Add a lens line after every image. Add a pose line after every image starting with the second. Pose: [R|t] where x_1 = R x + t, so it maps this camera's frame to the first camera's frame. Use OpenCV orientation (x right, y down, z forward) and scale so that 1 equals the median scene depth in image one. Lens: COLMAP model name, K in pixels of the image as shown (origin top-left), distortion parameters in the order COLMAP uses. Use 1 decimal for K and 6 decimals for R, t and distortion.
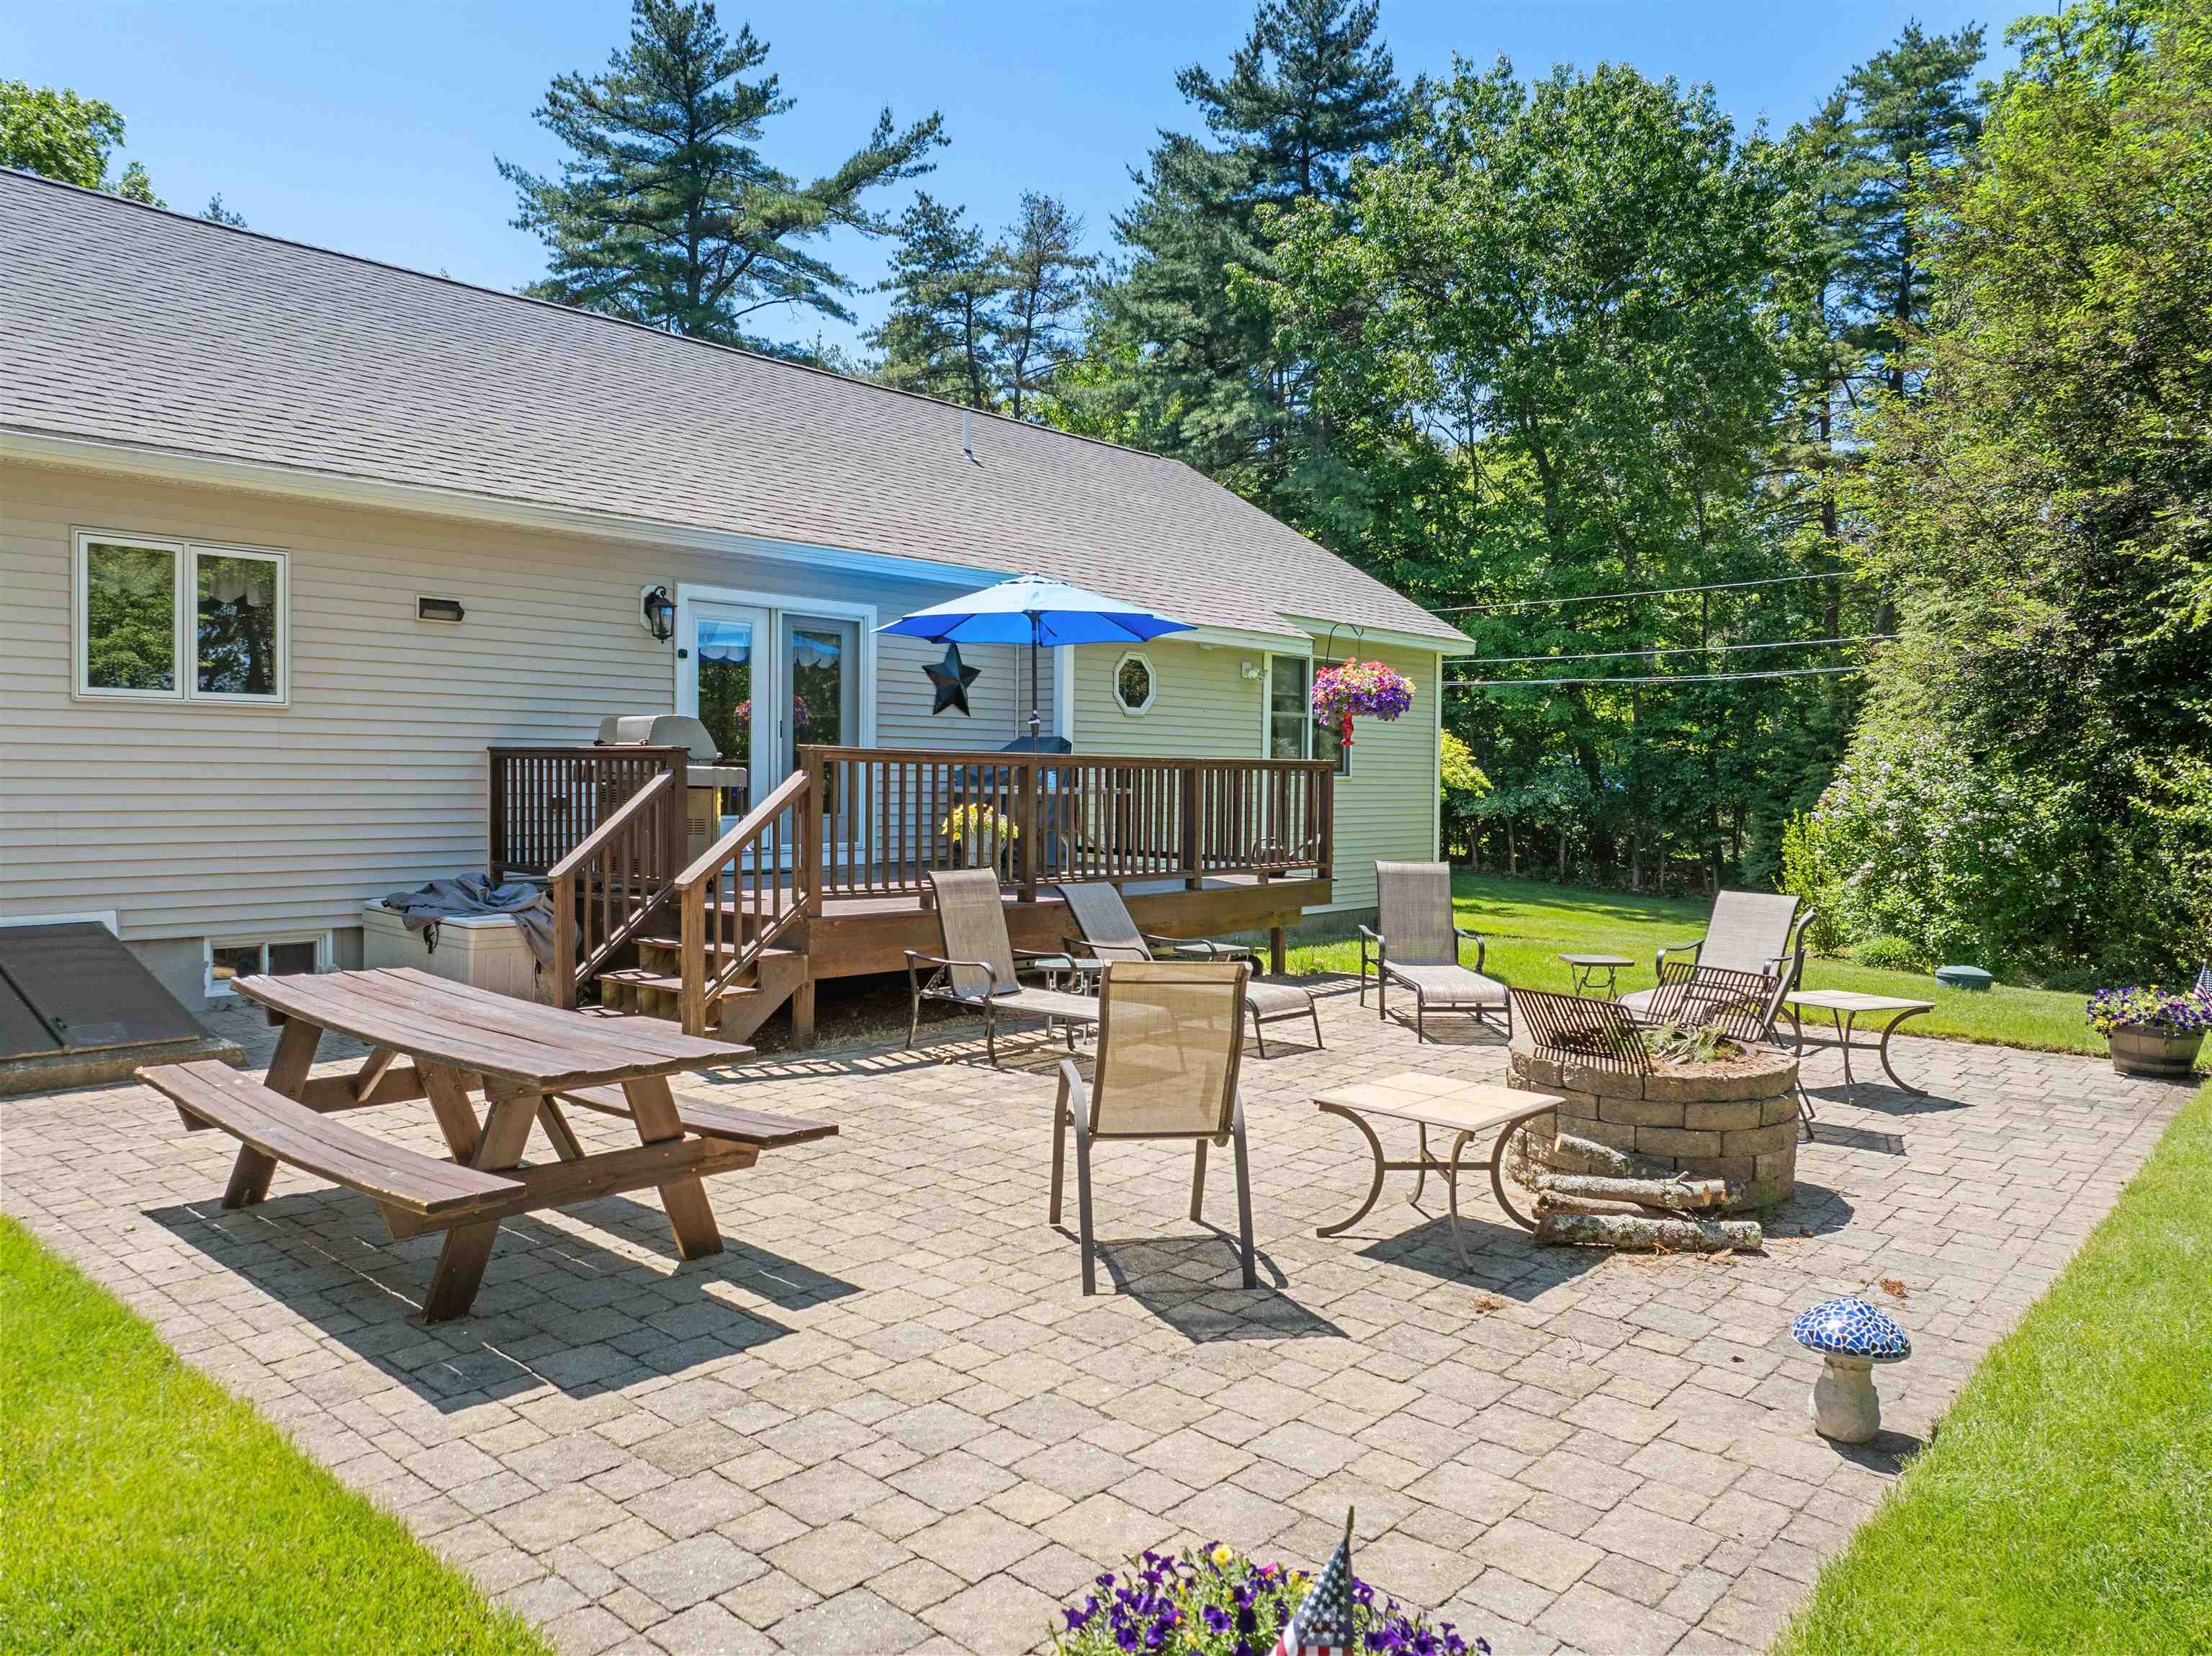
lens RADIAL K [[1559.8, 0, 1104.2], [0, 1559.8, 830.7], [0, 0, 1]] dist [-0.038946, -0.005150]
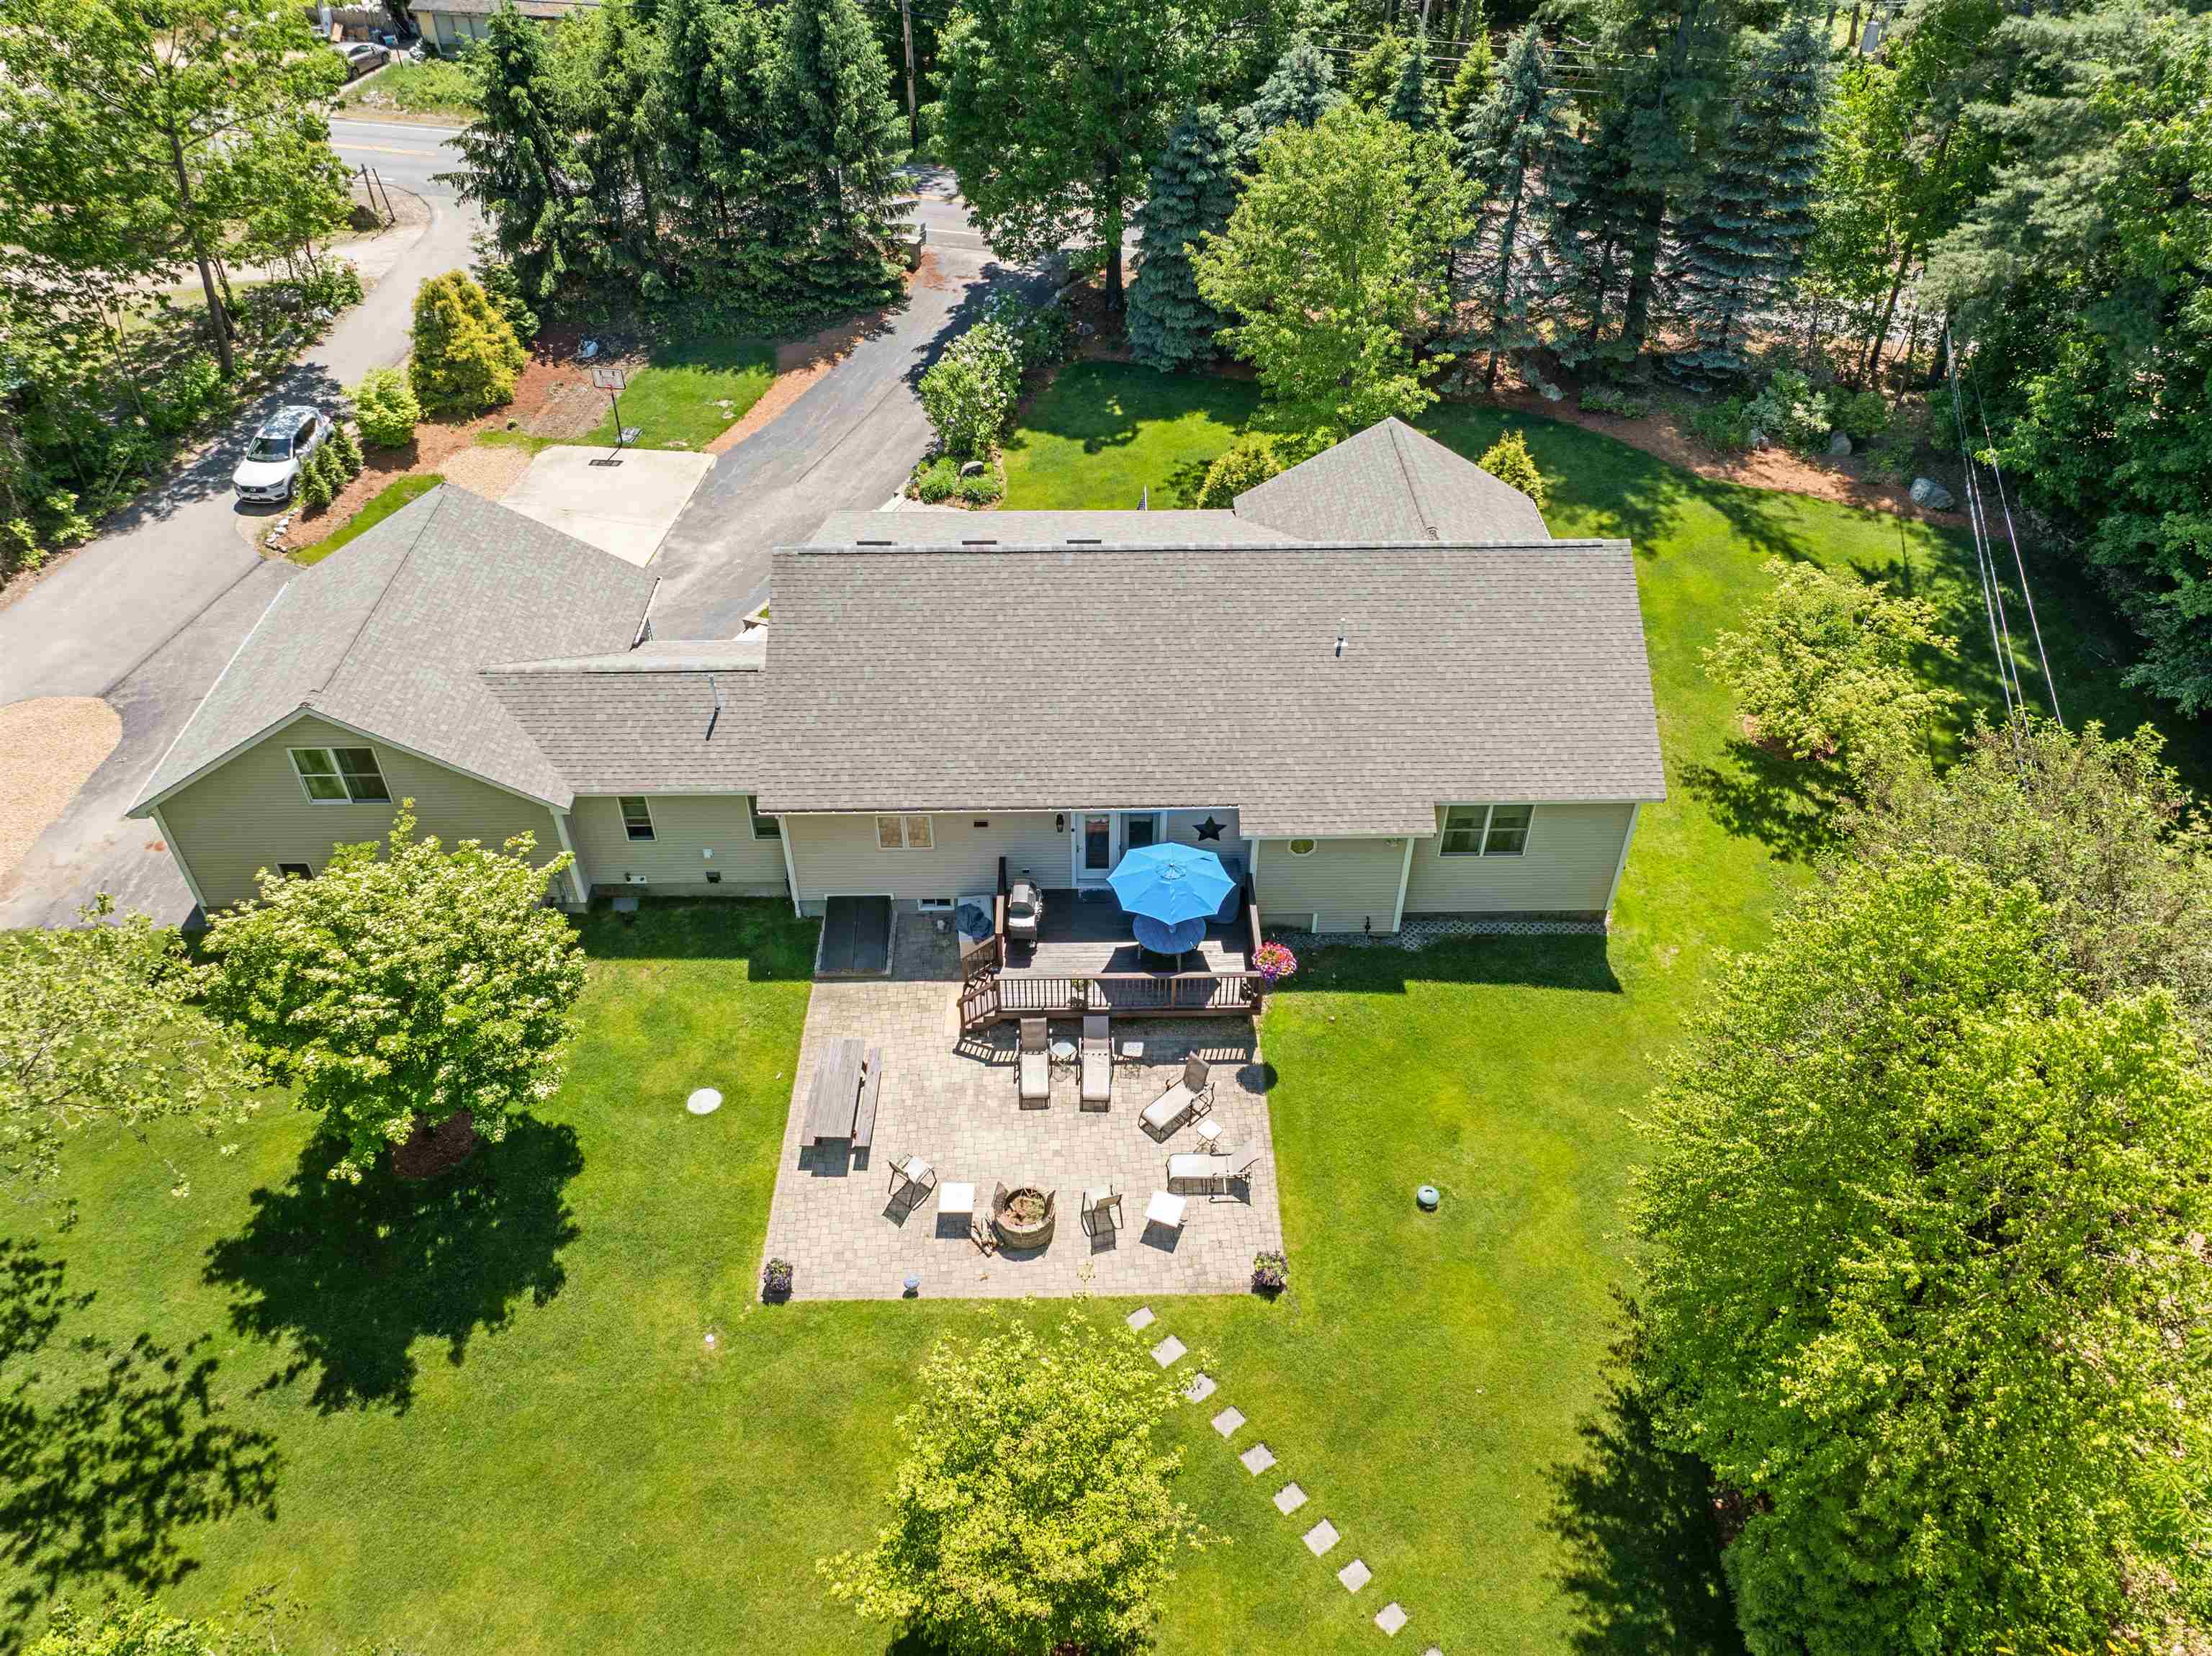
lens RADIAL K [[1559.8, 0, 1105.0], [0, 1559.8, 827.9], [0, 0, 1]] dist [-0.038946, -0.005150]
pose [[0.656383, 0.508753, -0.557075, 1.958755], [-0.010679, 0.744599, 0.667427, -2.956260], [0.754352, -0.432138, 0.494175, -0.469028]]
